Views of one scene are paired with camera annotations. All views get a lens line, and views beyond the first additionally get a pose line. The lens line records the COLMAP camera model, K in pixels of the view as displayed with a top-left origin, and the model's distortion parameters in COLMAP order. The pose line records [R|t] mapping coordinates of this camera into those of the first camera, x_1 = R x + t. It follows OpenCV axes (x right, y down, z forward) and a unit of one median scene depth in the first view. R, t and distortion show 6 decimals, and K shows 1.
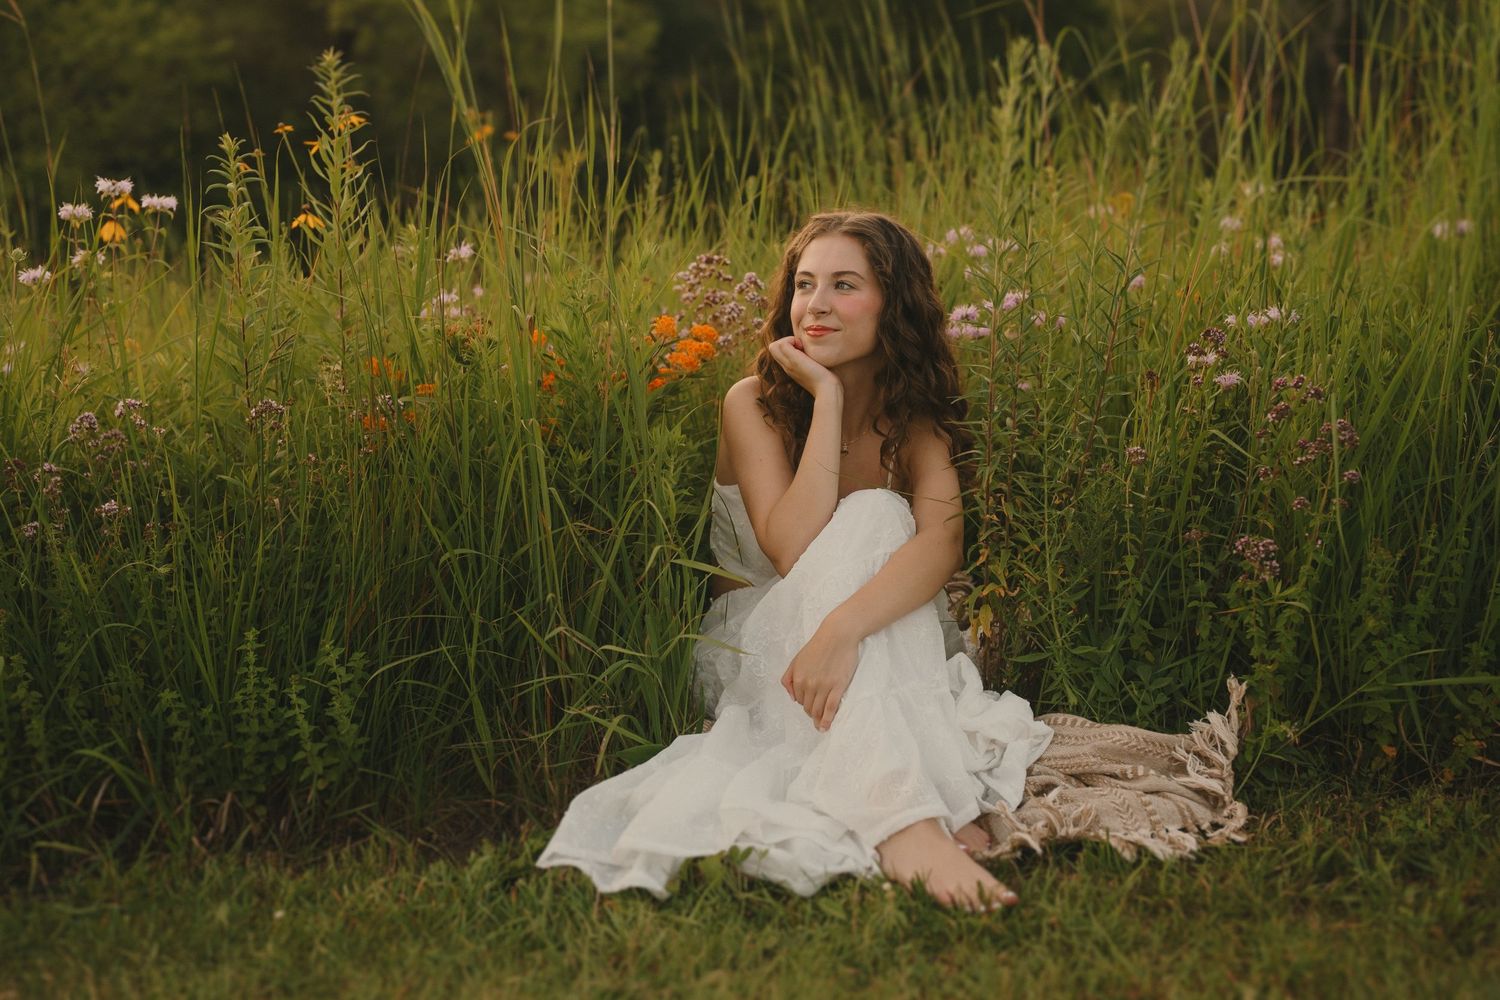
lens RADIAL K [[2164.2, 0, 750.0], [0, 2164.2, 500.0], [0, 0, 1]] dist [0.001361, -0.061393]
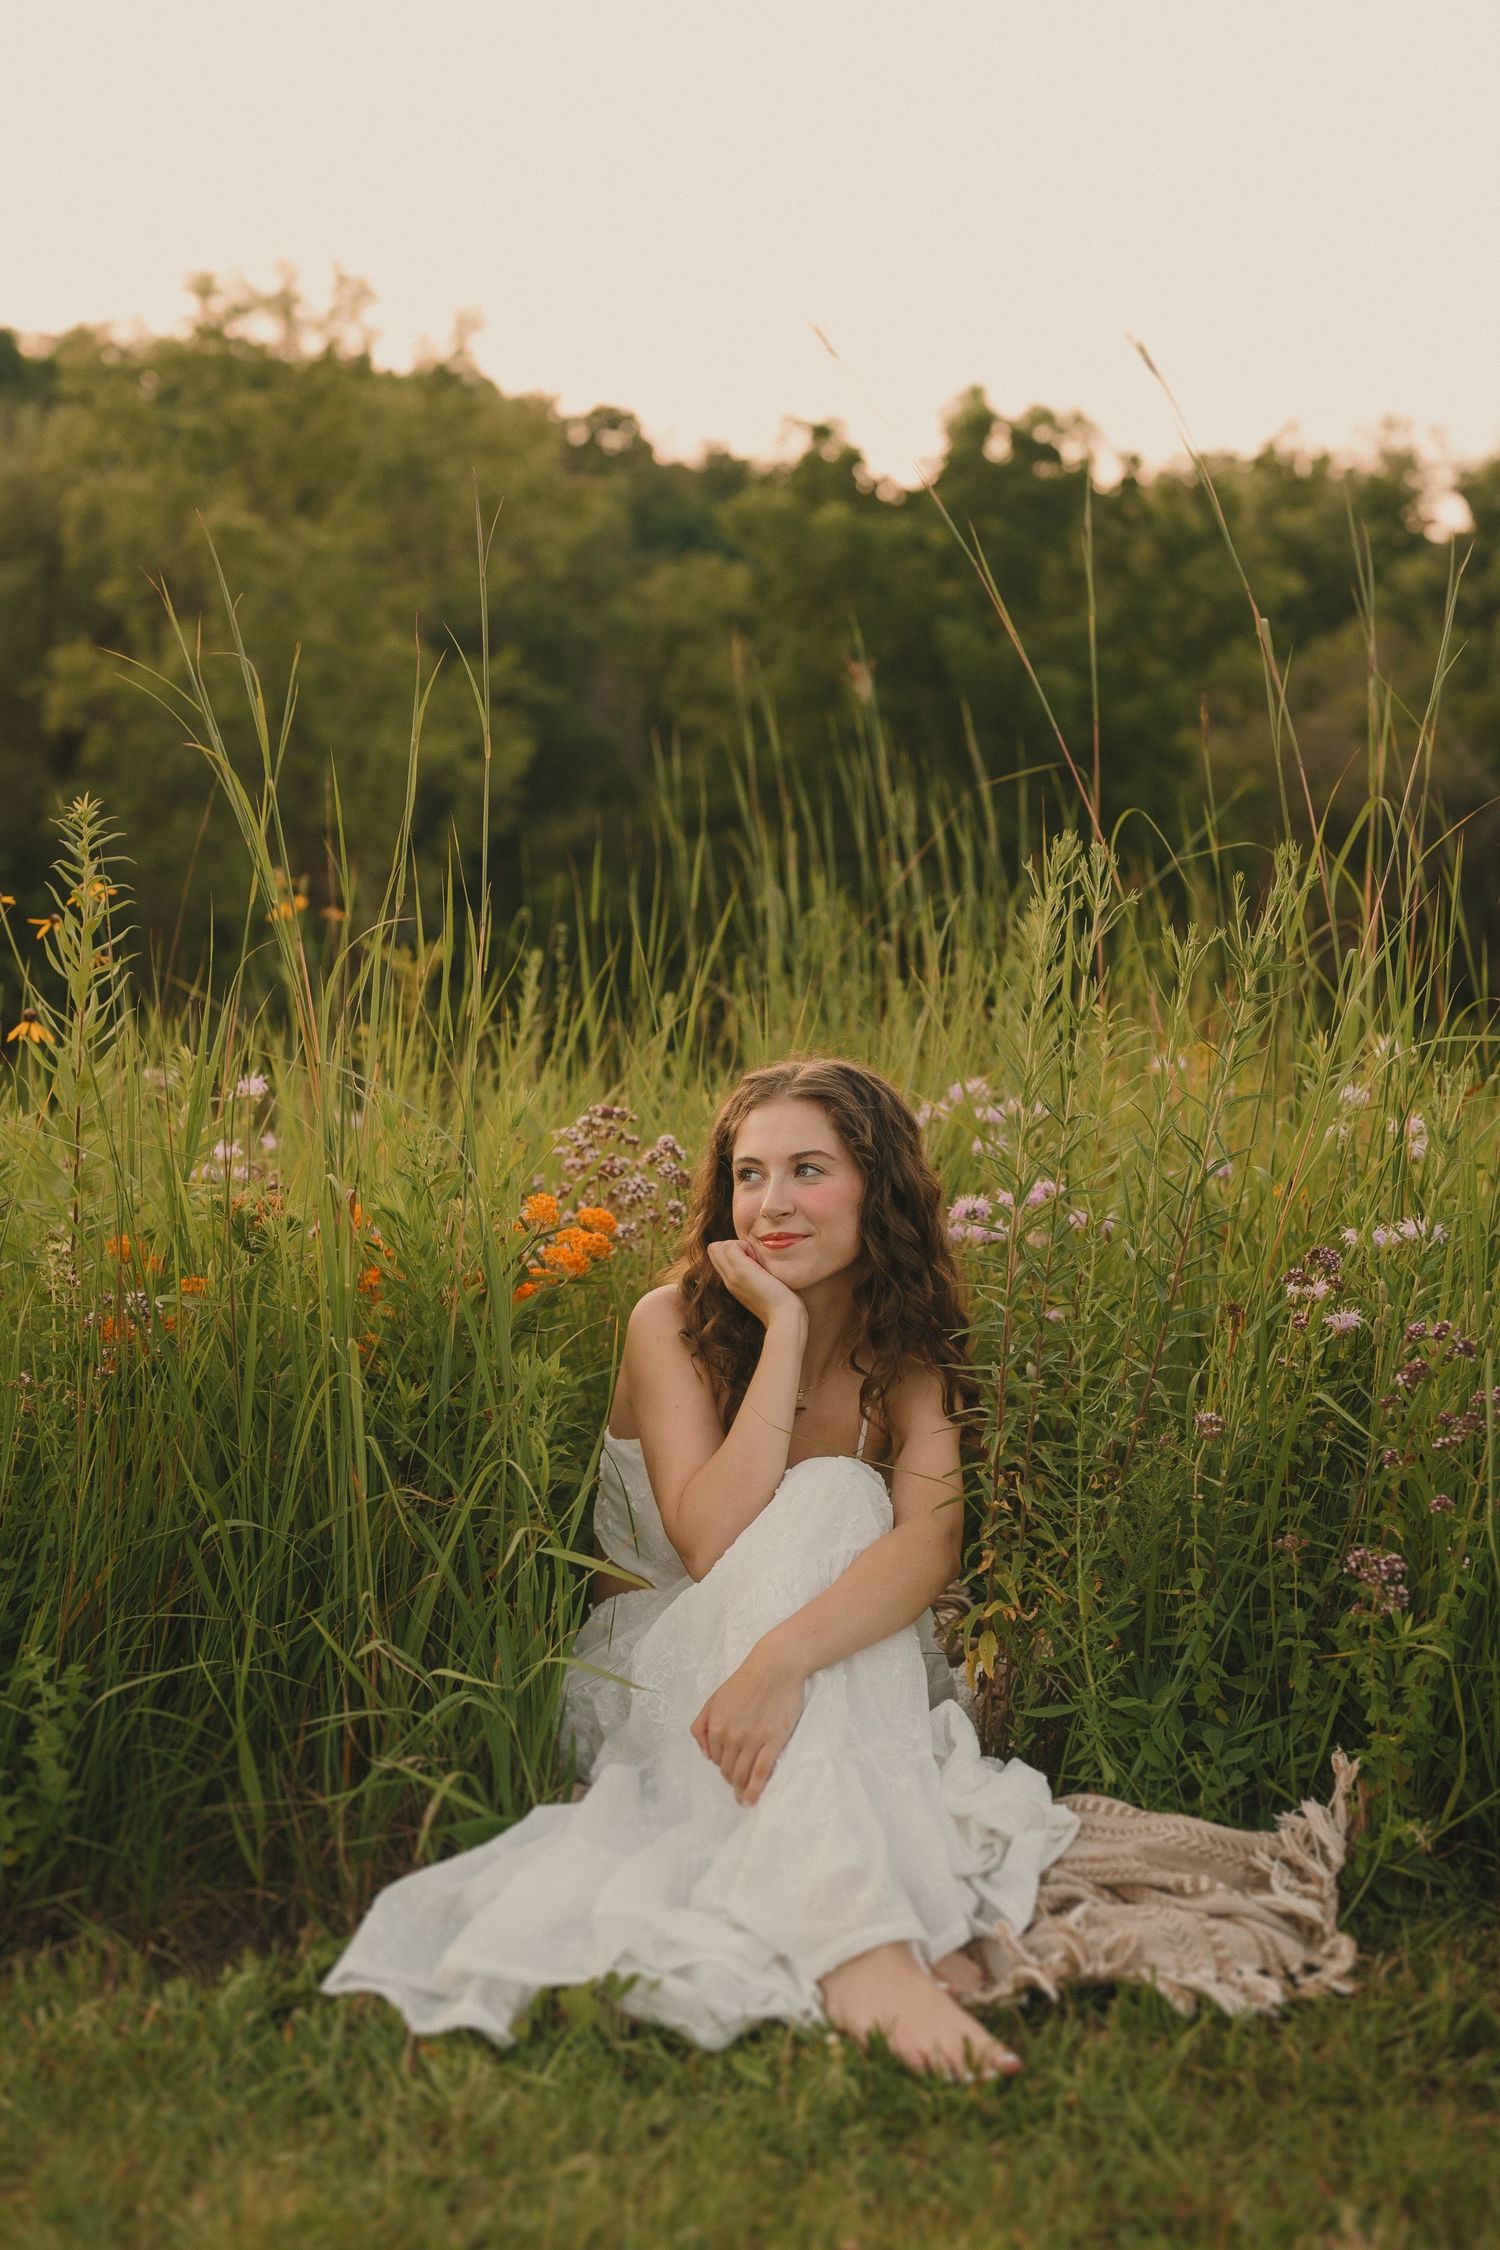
lens RADIAL K [[3229.2, 0, 726.1], [0, 3229.2, 1138.9], [0, 0, 1]] dist [-0.012492, 0.090935]
pose [[0.998783, 0.043613, 0.023014, -0.005679], [-0.041163, 0.994345, -0.097896, -0.003818], [-0.027153, 0.096829, 0.994931, -0.042103]]
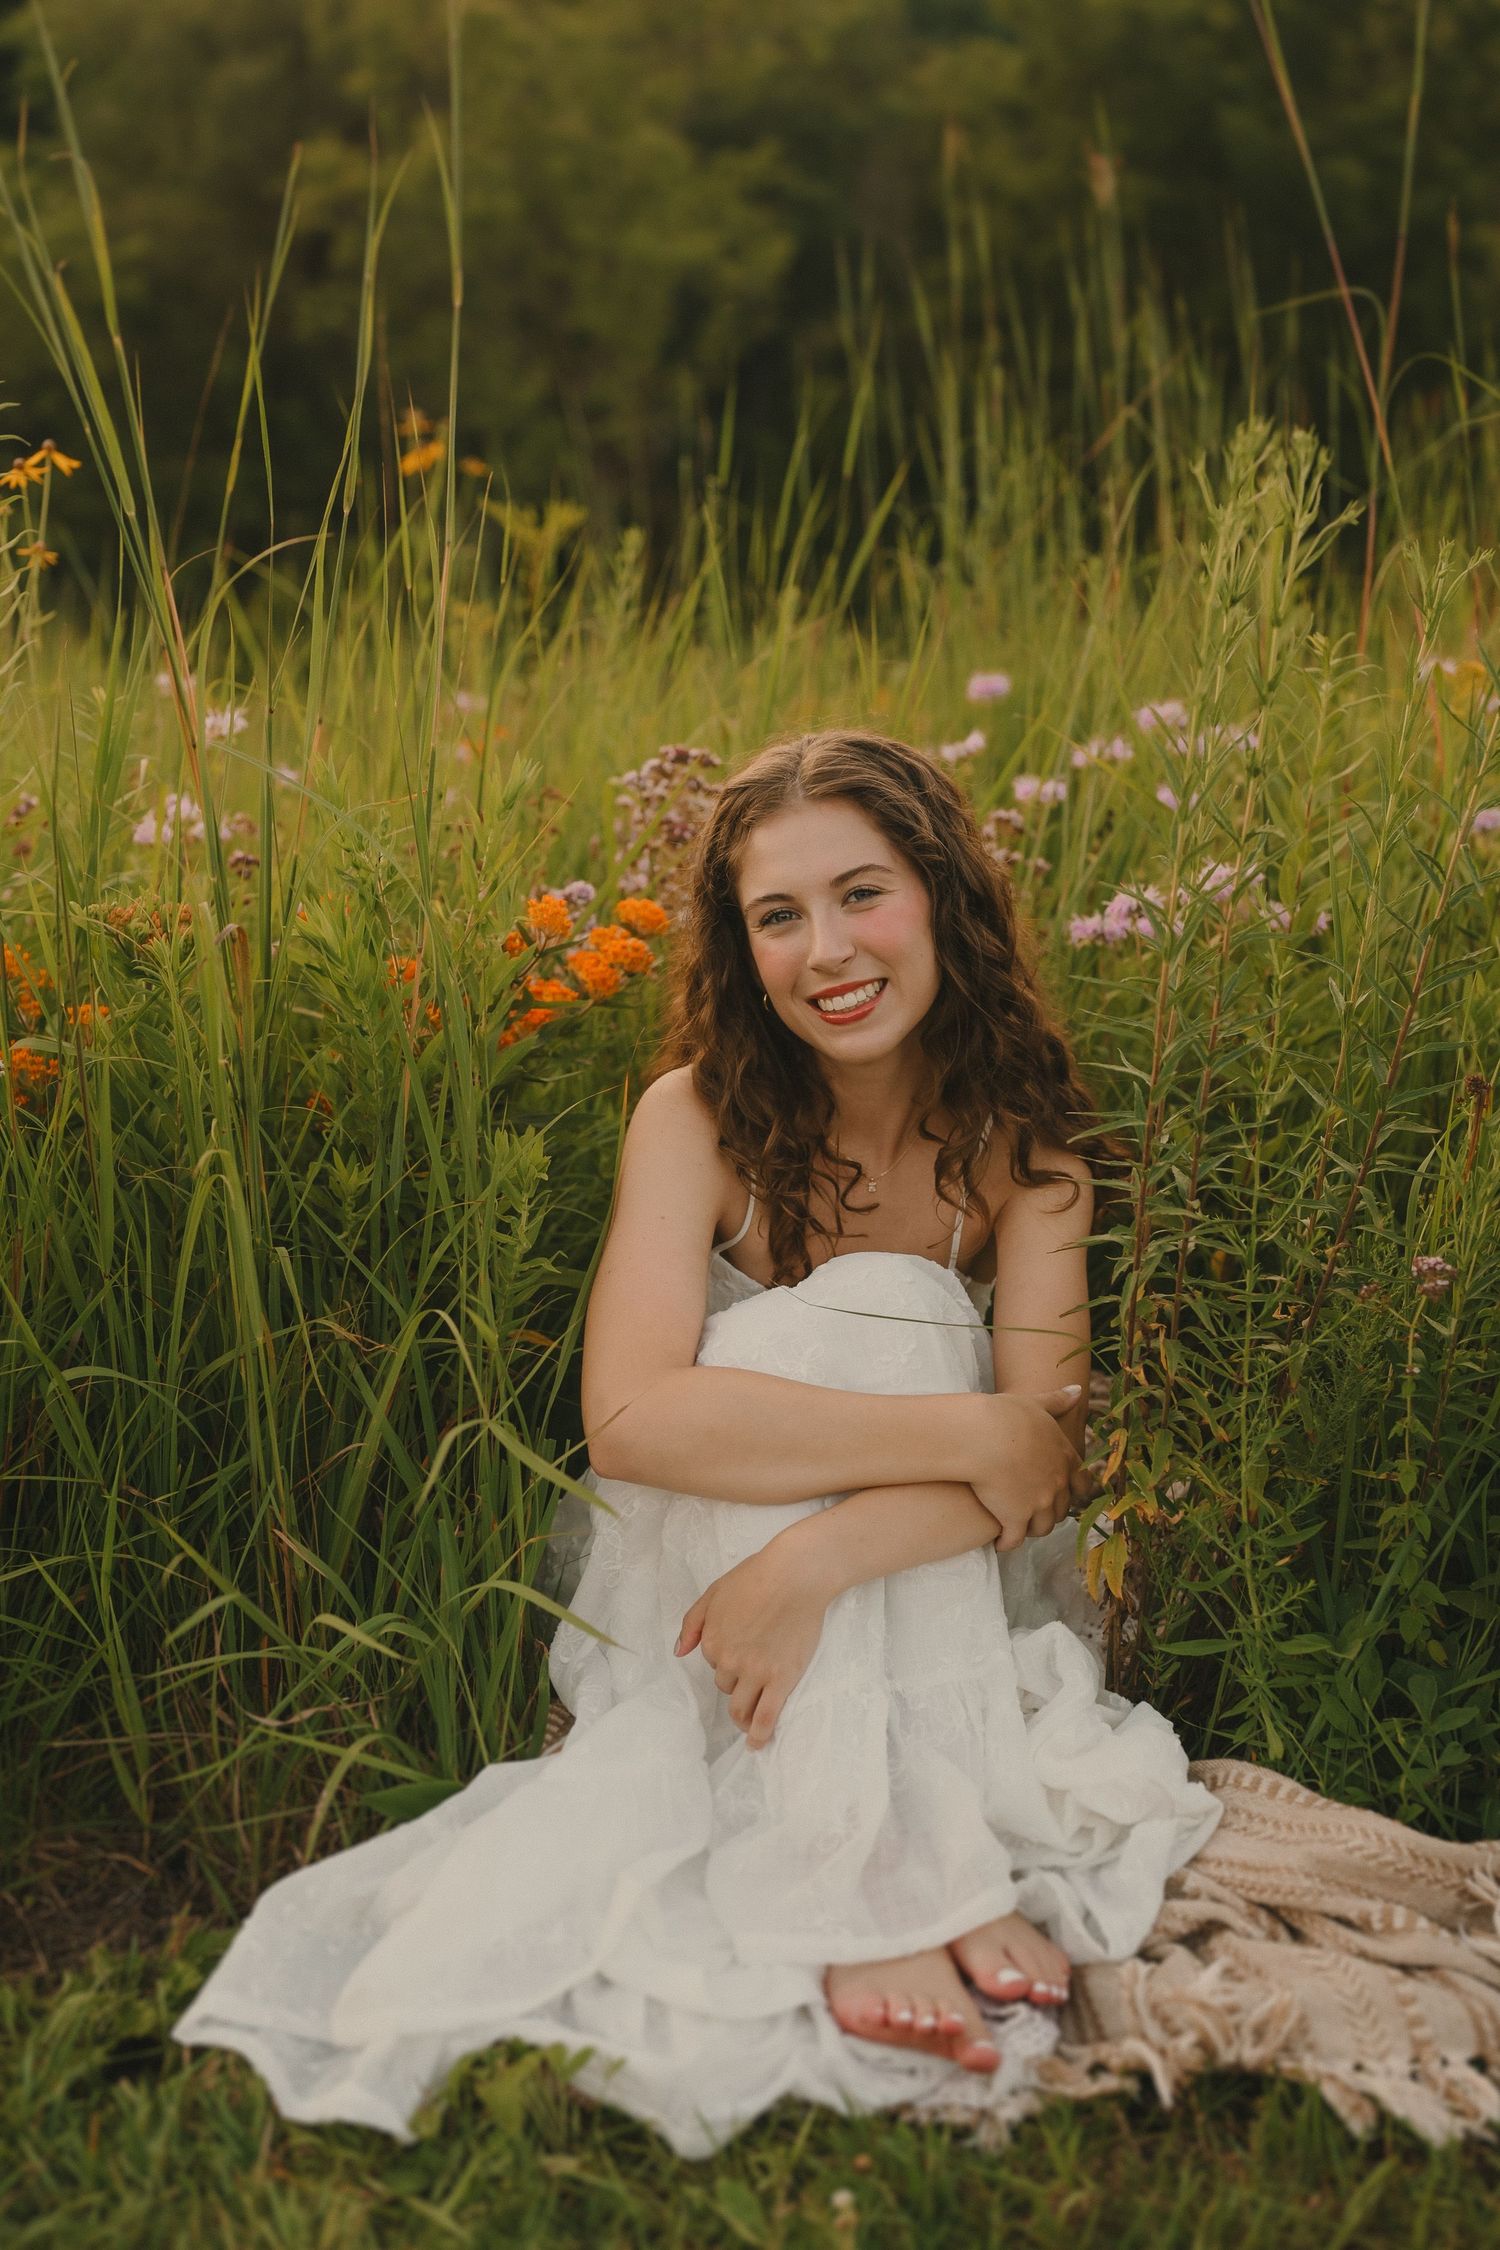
lens RADIAL K [[3229.2, 0, 726.1], [0, 3229.2, 1138.9], [0, 0, 1]] dist [-0.012492, 0.090935]
pose [[0.997155, 0.057274, -0.049016, 0.050517], [-0.054584, 0.997018, 0.054548, -0.080807], [0.051994, -0.051717, 0.997307, 0.252500]]
